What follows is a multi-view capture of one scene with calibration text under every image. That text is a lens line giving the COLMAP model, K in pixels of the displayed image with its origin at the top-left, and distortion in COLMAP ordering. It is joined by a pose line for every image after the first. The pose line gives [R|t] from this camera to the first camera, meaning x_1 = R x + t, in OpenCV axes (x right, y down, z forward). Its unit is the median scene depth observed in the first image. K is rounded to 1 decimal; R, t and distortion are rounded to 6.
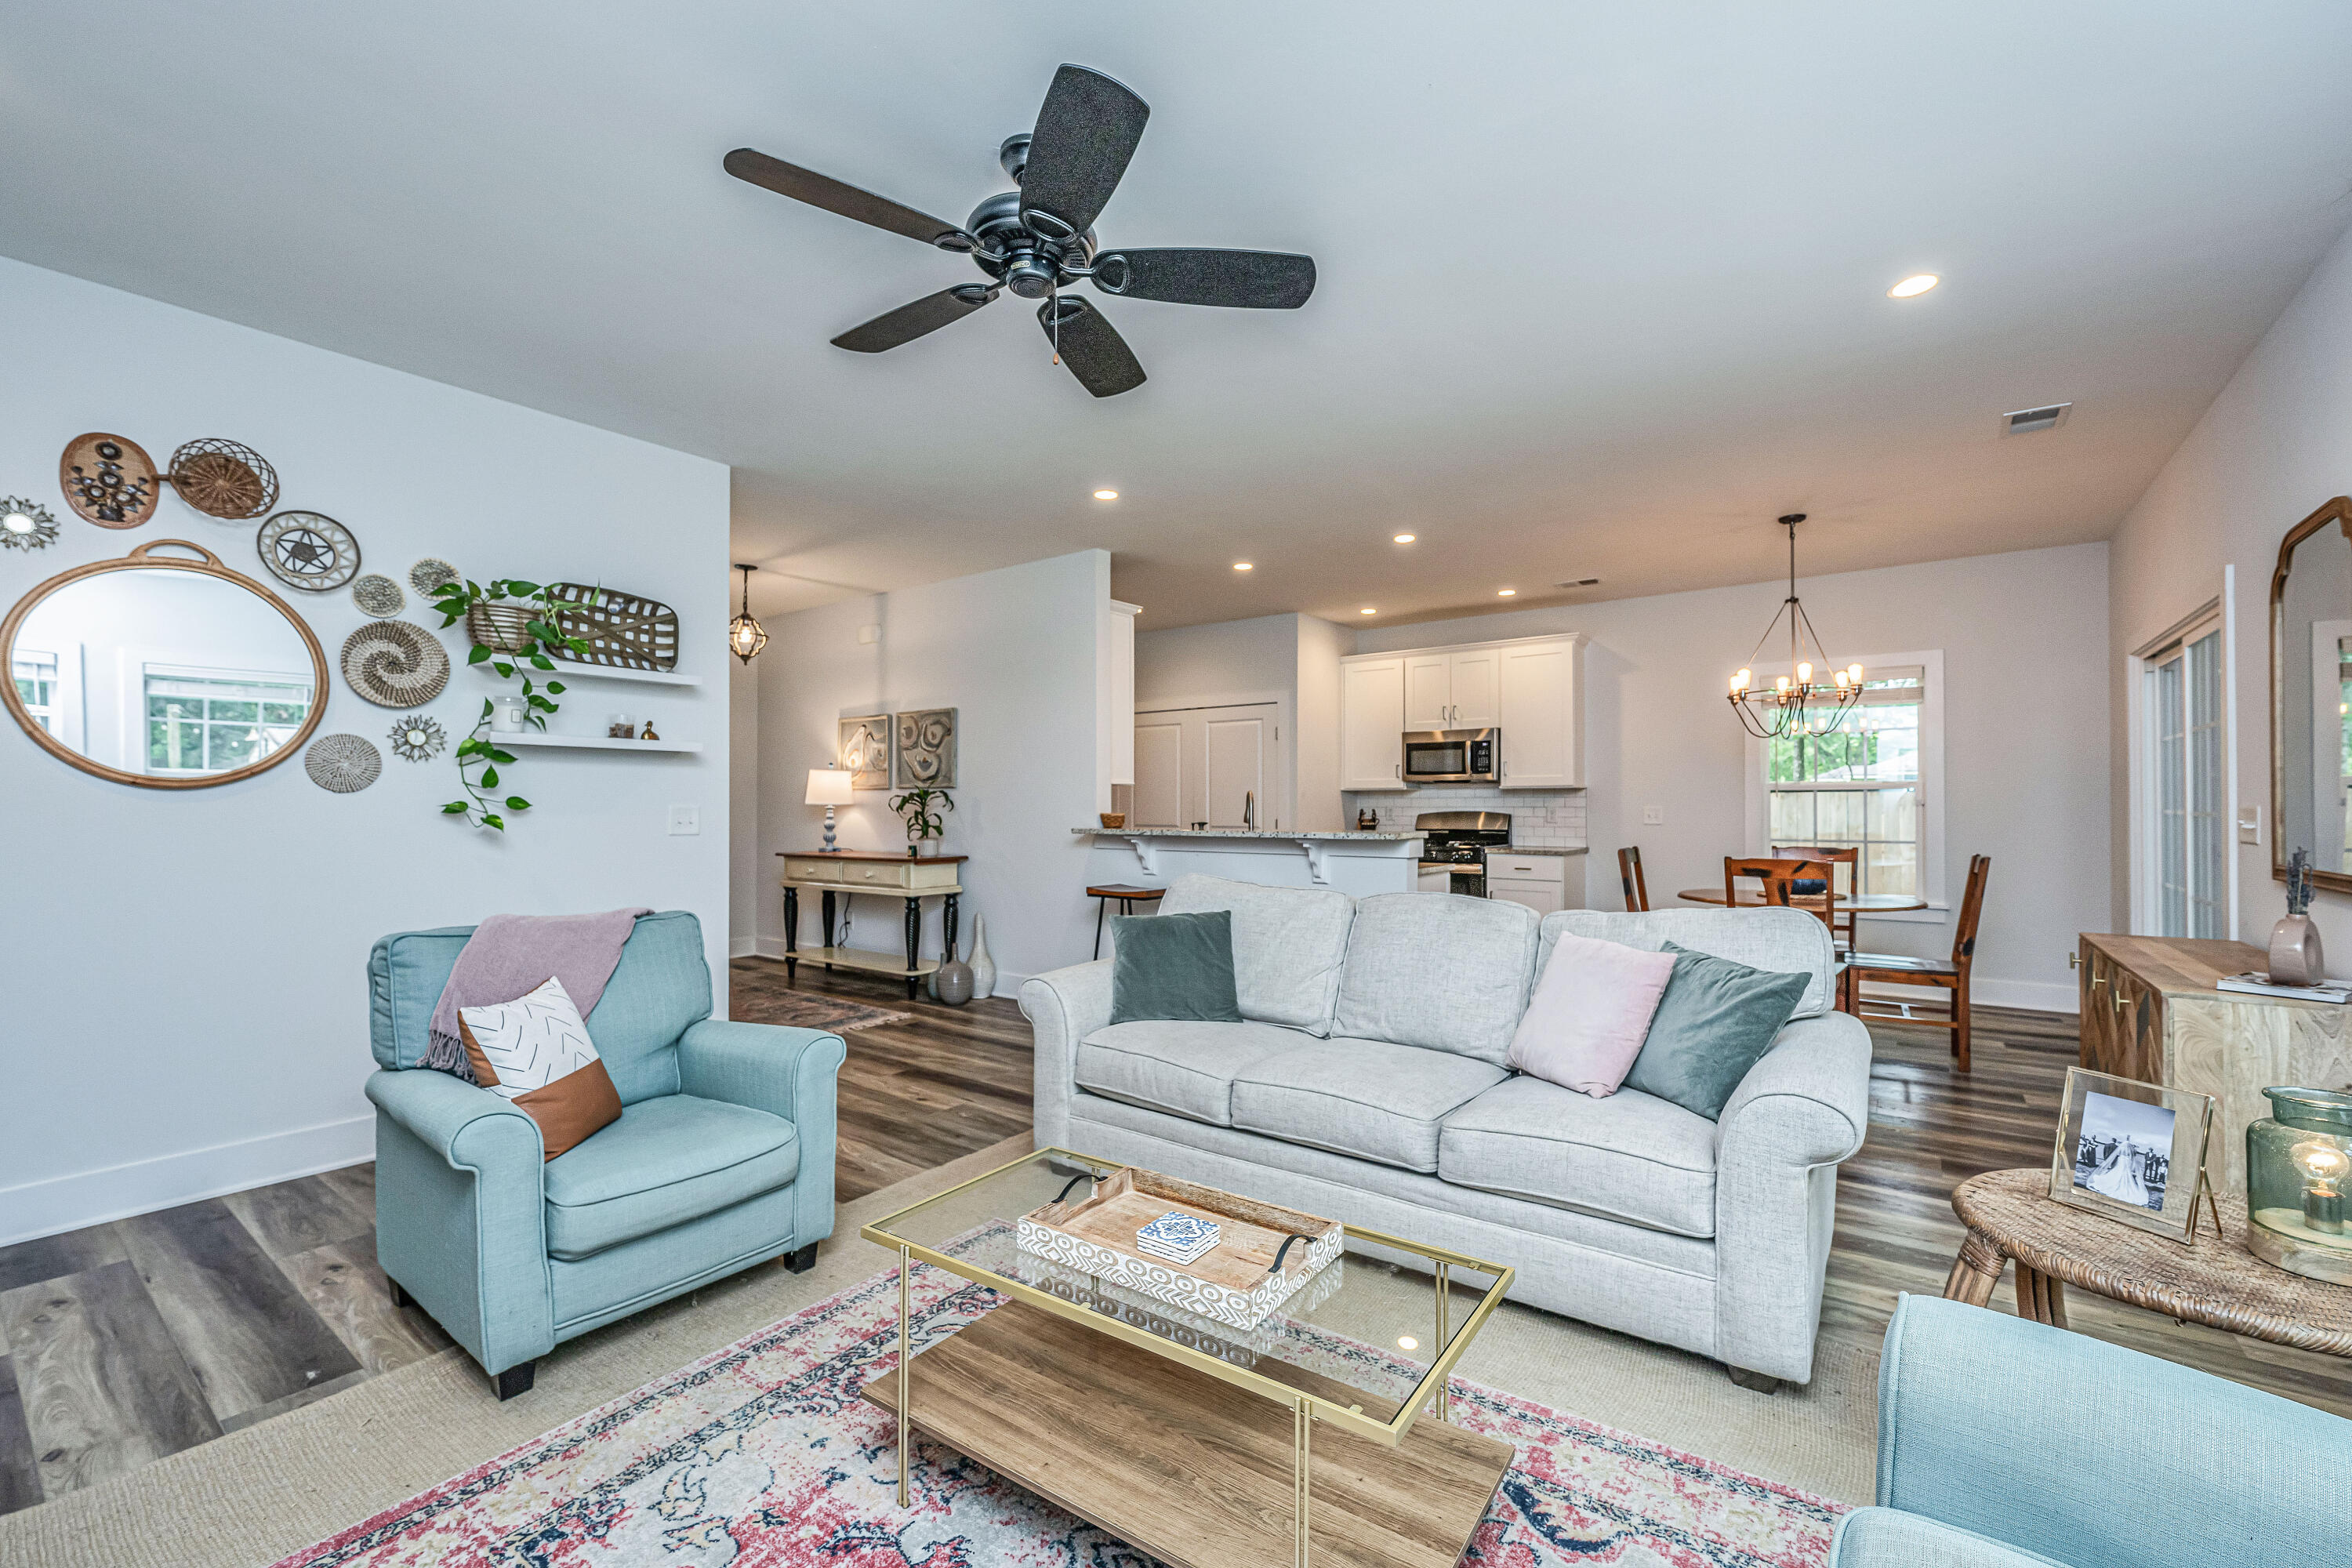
lens RADIAL K [[958.1, 0, 1162.2], [0, 958.1, 795.0], [0, 0, 1]] dist [0.003976, 0.000031]
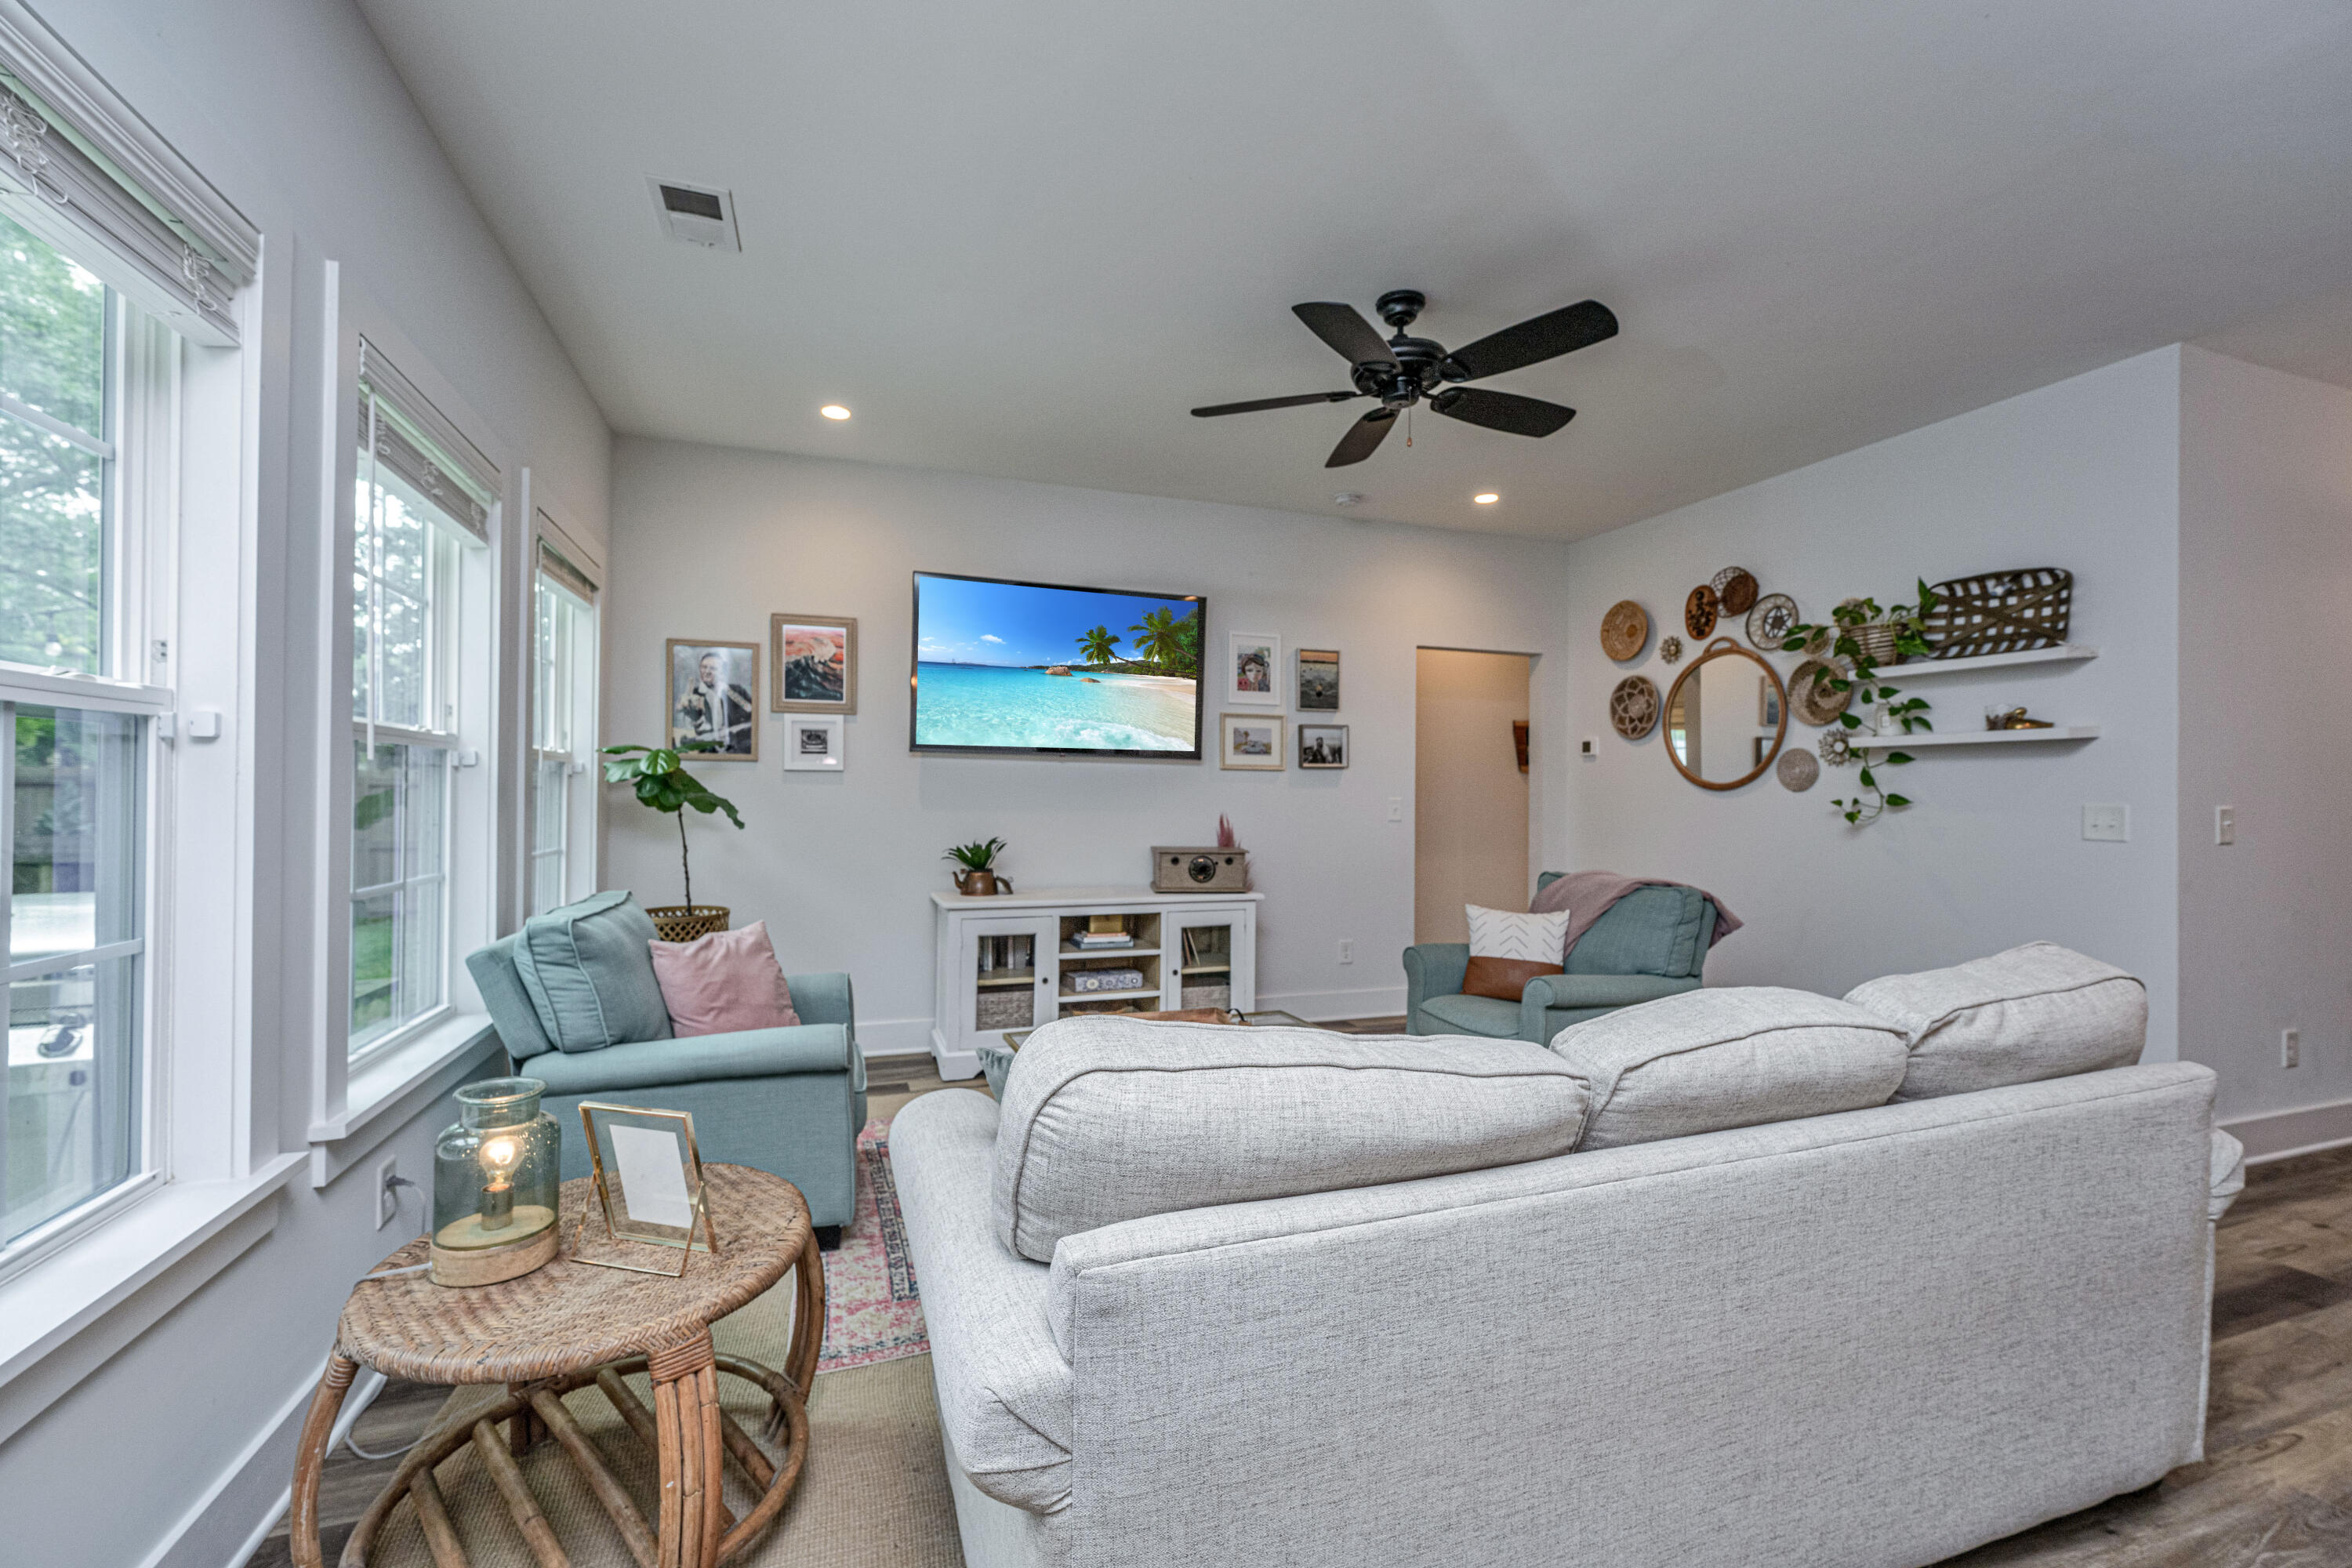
lens RADIAL K [[958.1, 0, 1162.1], [0, 958.1, 791.5], [0, 0, 1]] dist [0.003976, 0.000031]
pose [[-0.541641, -0.007184, -0.840579, 0.708951], [0.001140, 0.999956, -0.009281, 0.008419], [0.840609, -0.005985, -0.541609, 0.895325]]
